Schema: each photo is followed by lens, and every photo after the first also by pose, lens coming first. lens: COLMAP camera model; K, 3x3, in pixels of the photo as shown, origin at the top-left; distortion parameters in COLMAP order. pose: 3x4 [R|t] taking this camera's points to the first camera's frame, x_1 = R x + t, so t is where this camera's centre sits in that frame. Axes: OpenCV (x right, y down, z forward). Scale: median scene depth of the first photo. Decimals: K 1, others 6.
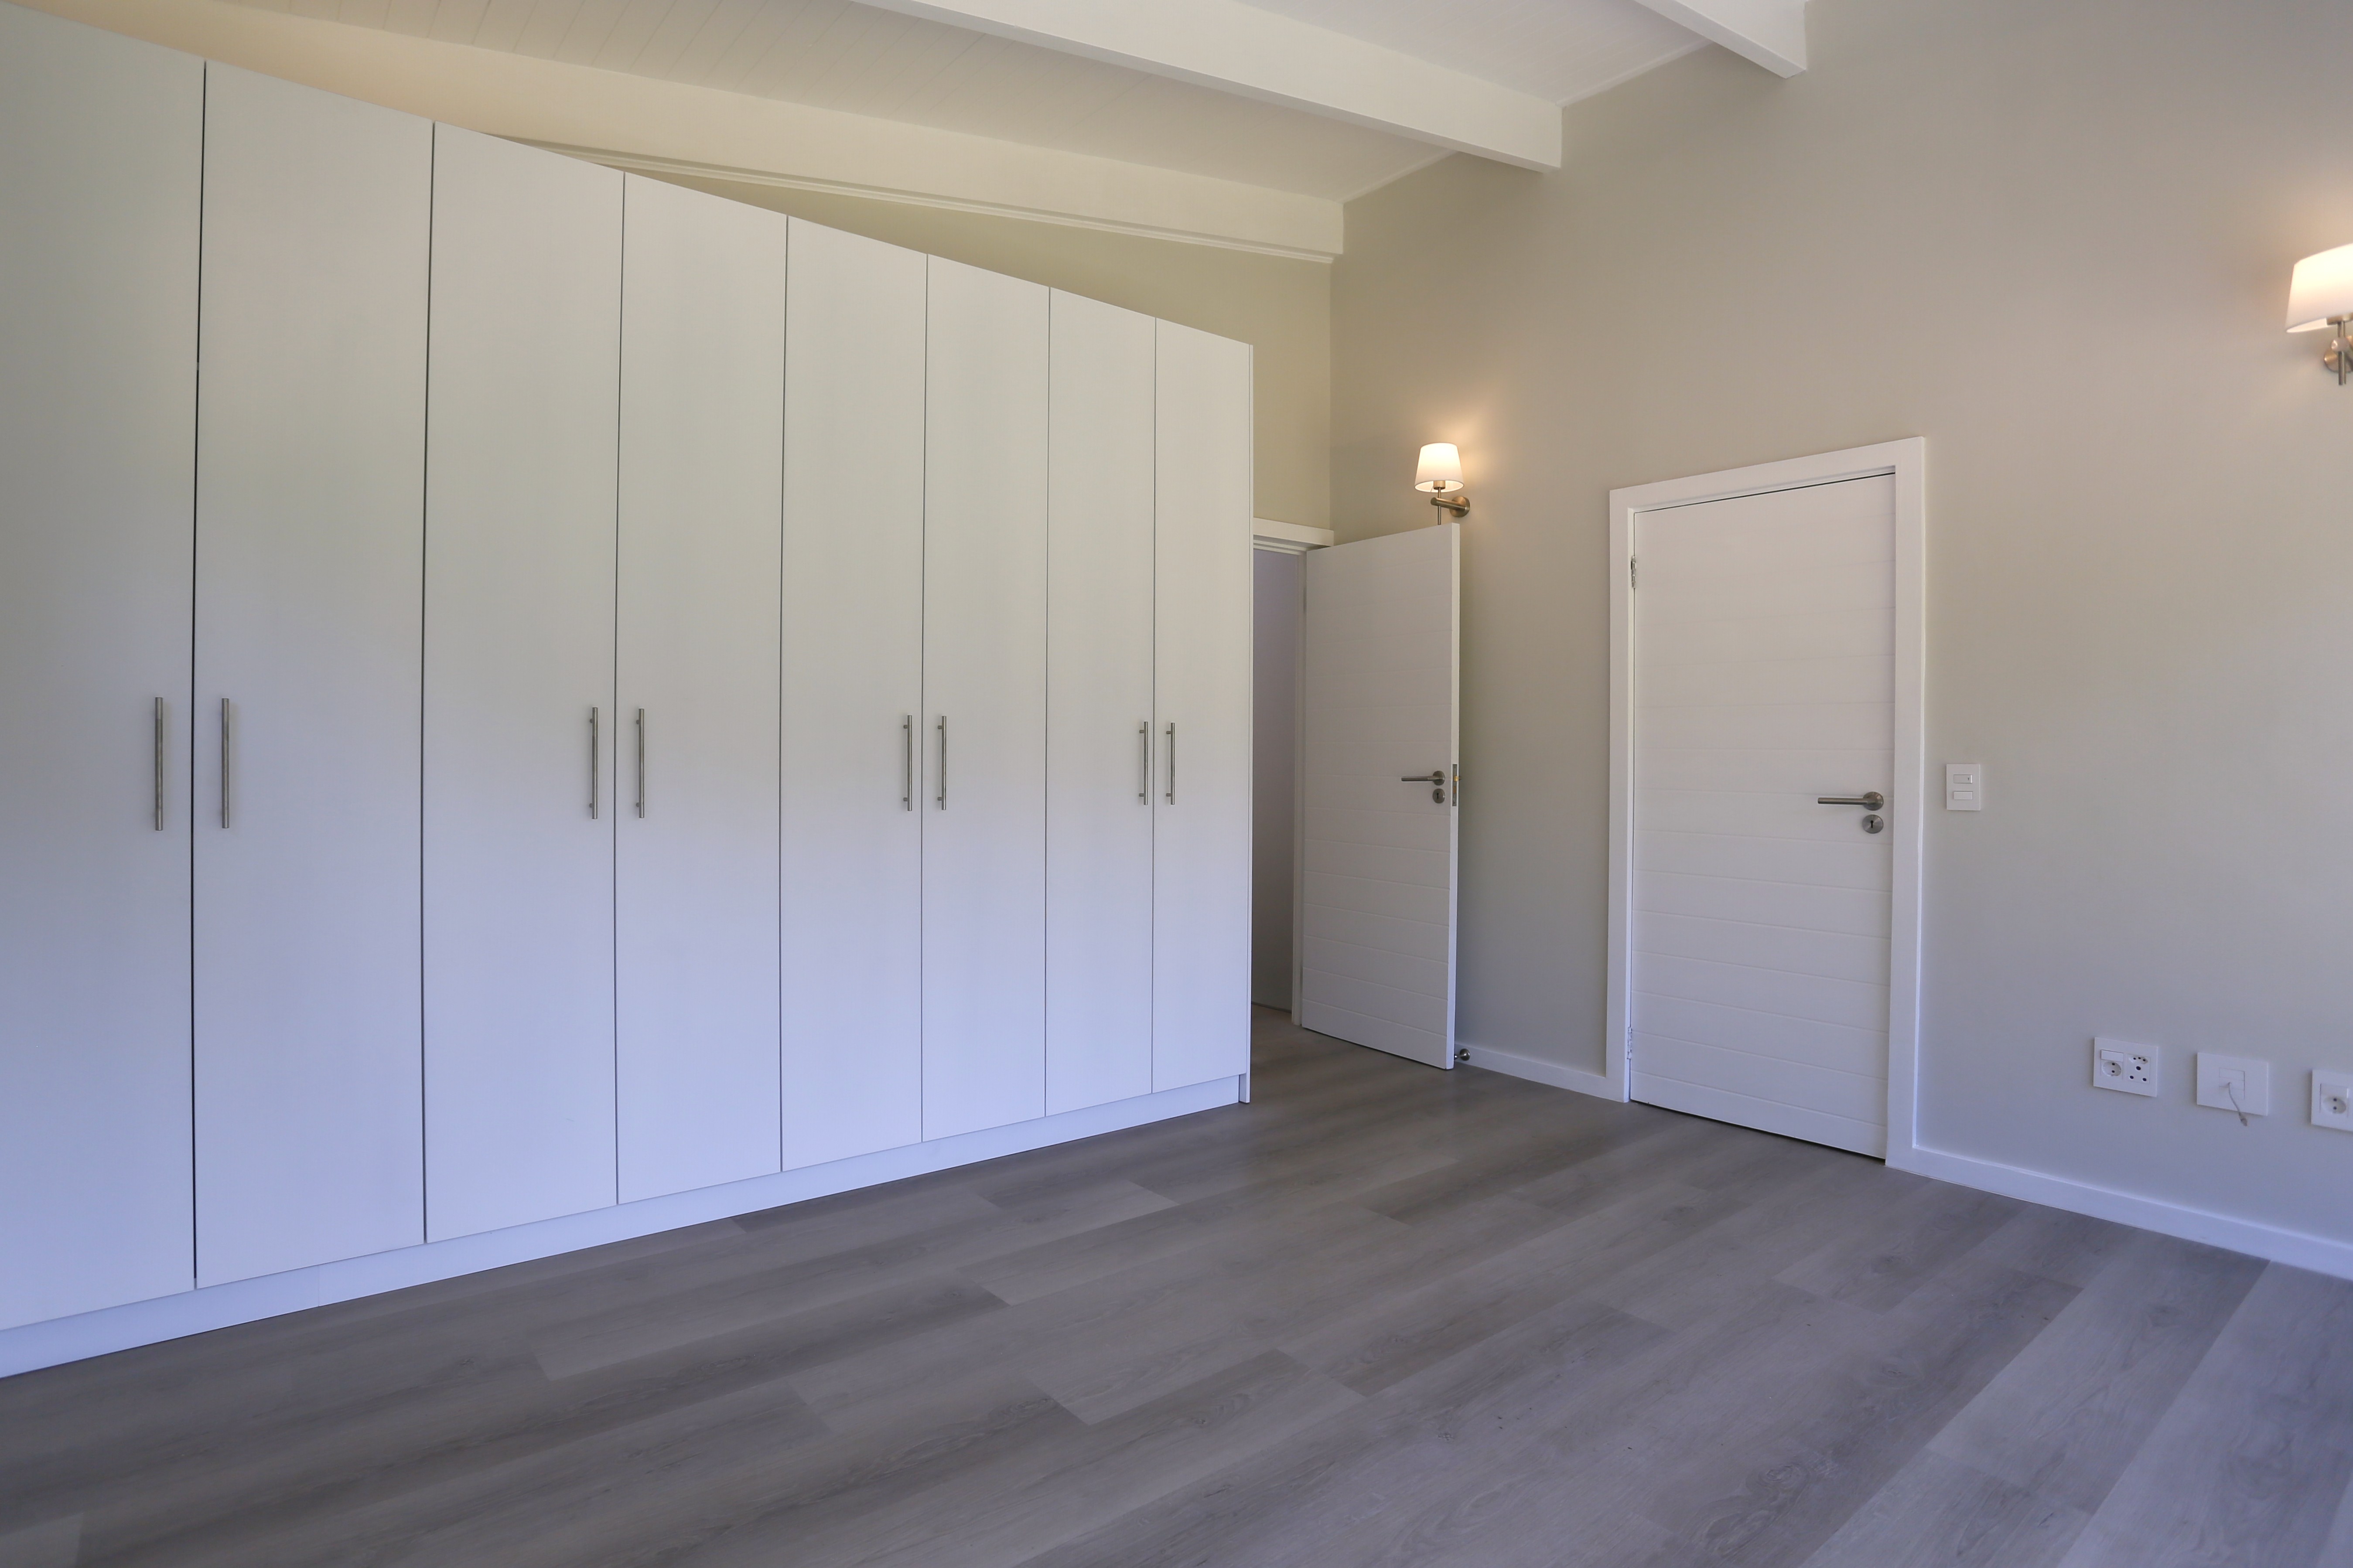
lens RADIAL K [[1163.6, 0, 1176.5], [0, 1163.6, 784.0], [0, 0, 1]] dist [-0.071775, 0.028731]
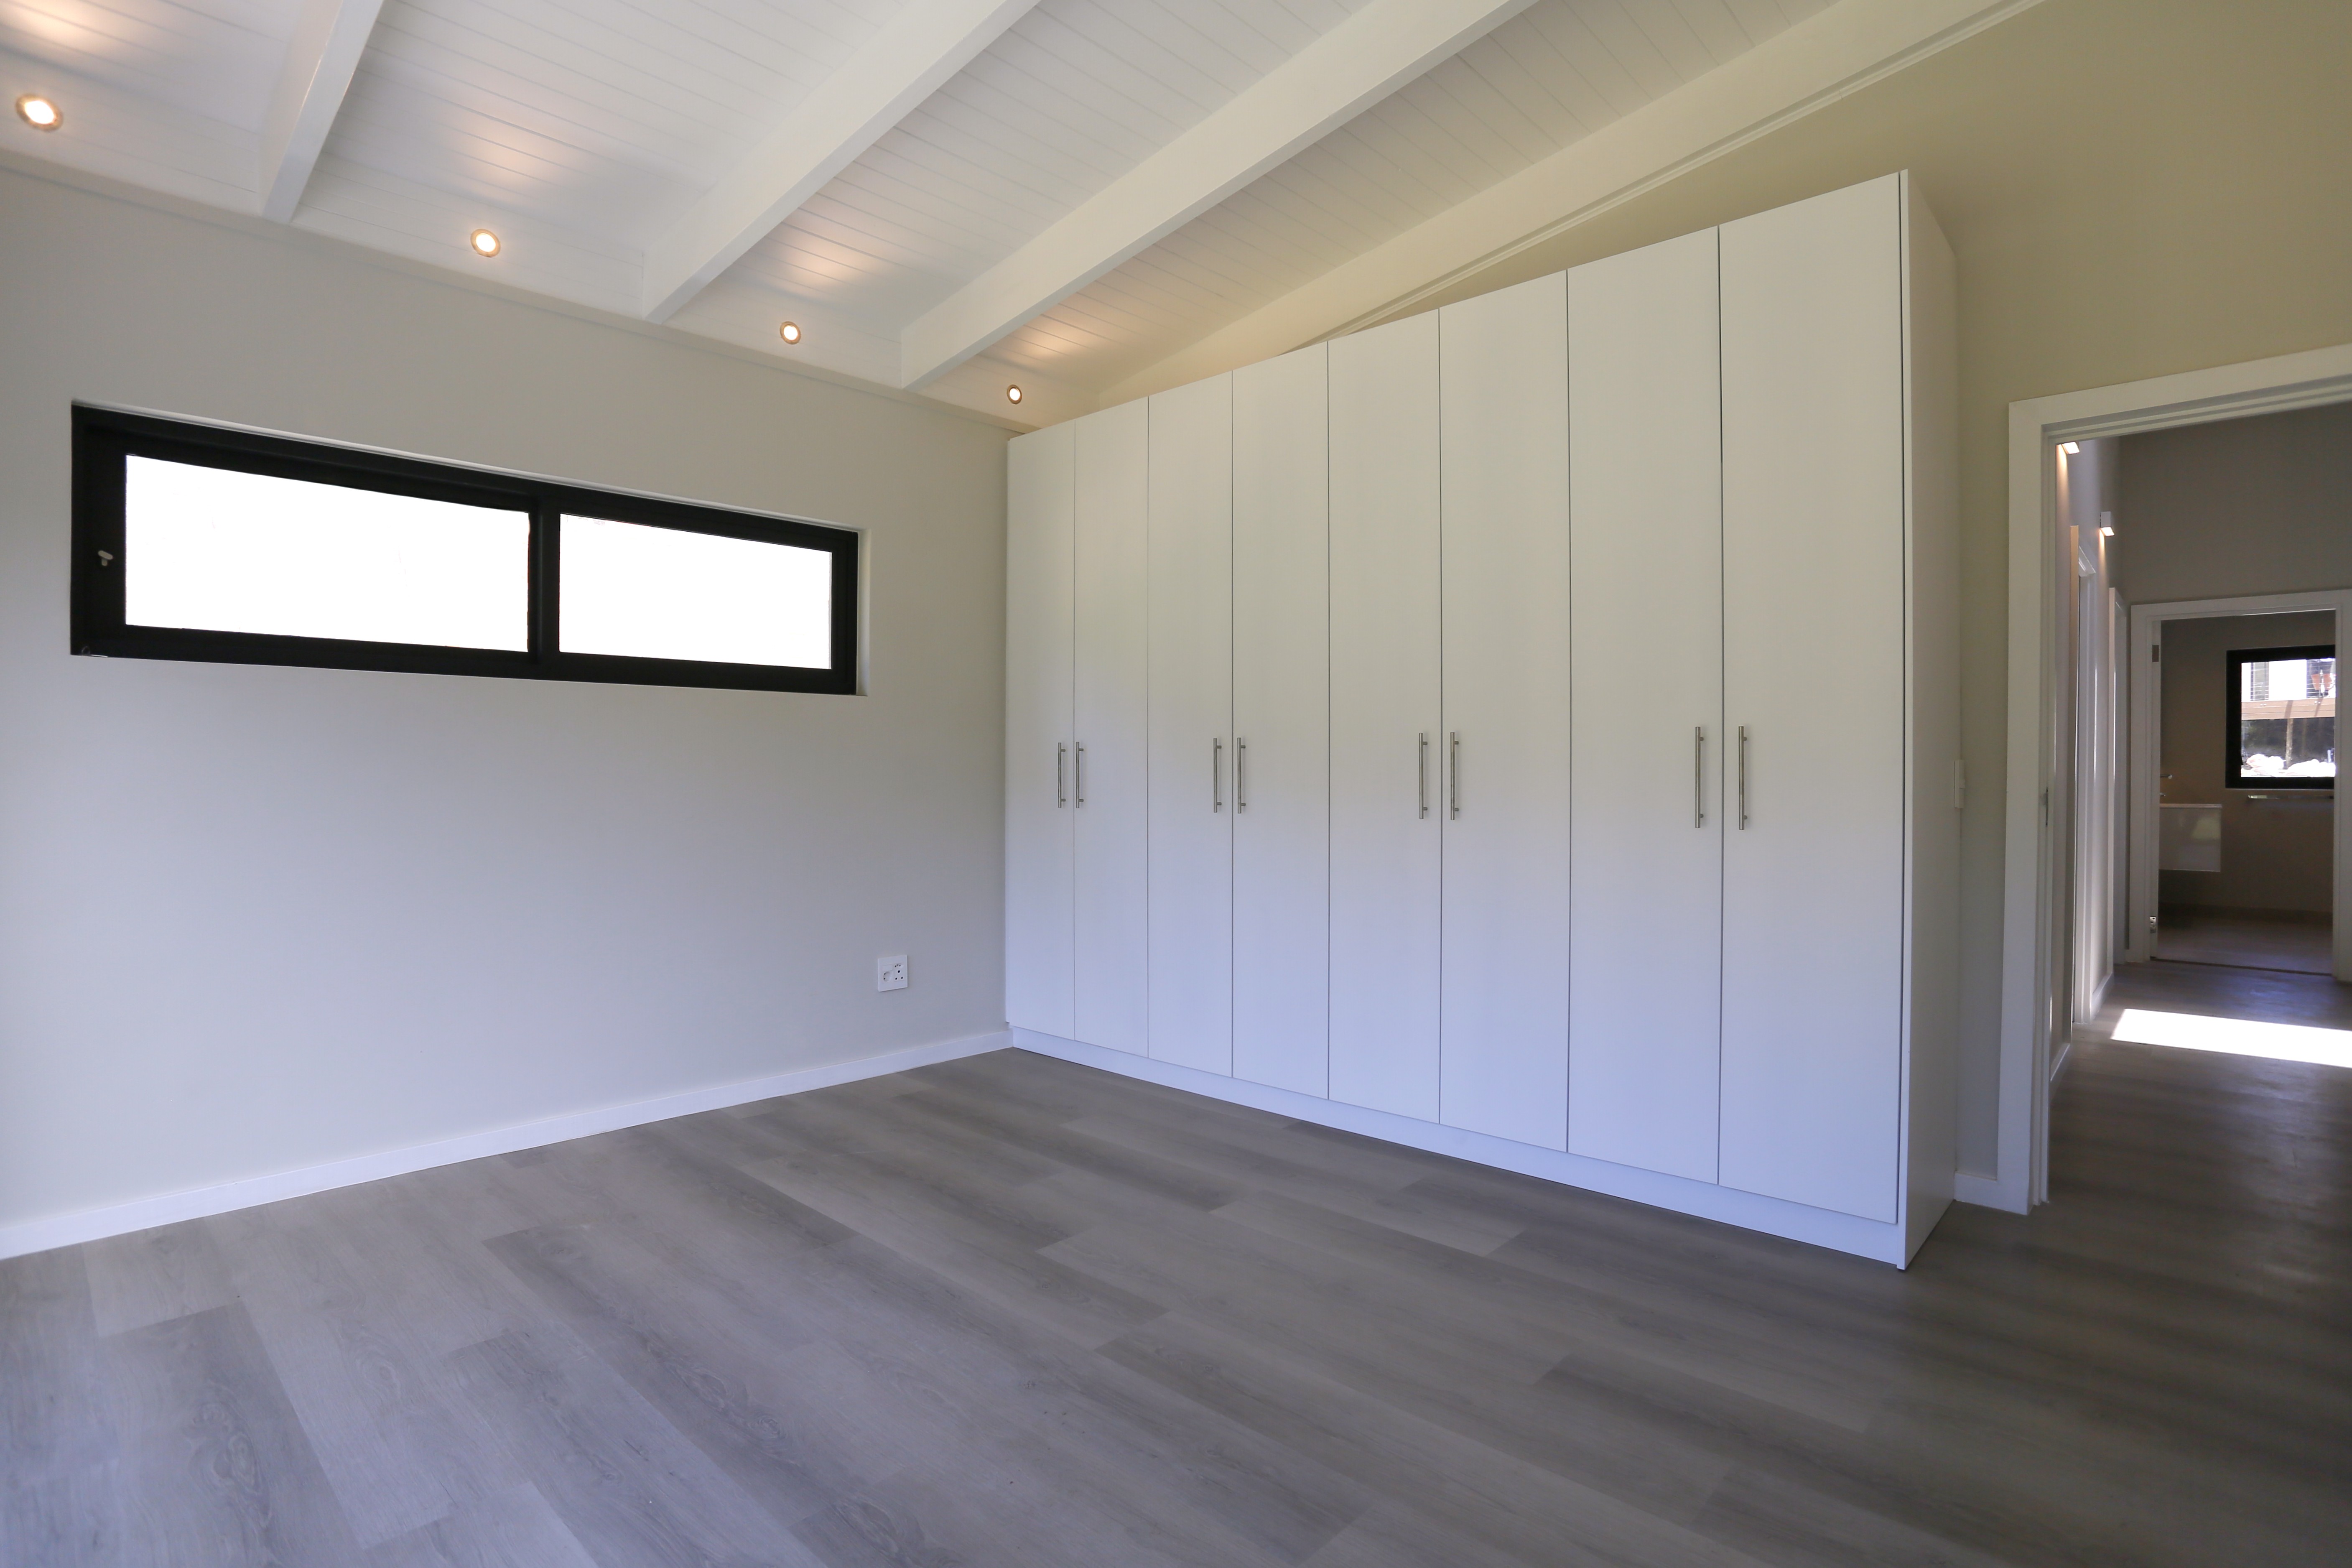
lens RADIAL K [[1163.3, 0, 1176.0], [0, 1163.3, 784.0], [0, 0, 1]] dist [-0.071775, 0.028731]
pose [[0.152144, 0.005882, -0.988341, 1.062198], [-0.018120, 0.999831, 0.003161, -0.012004], [0.988192, 0.017428, 0.152225, 0.754401]]
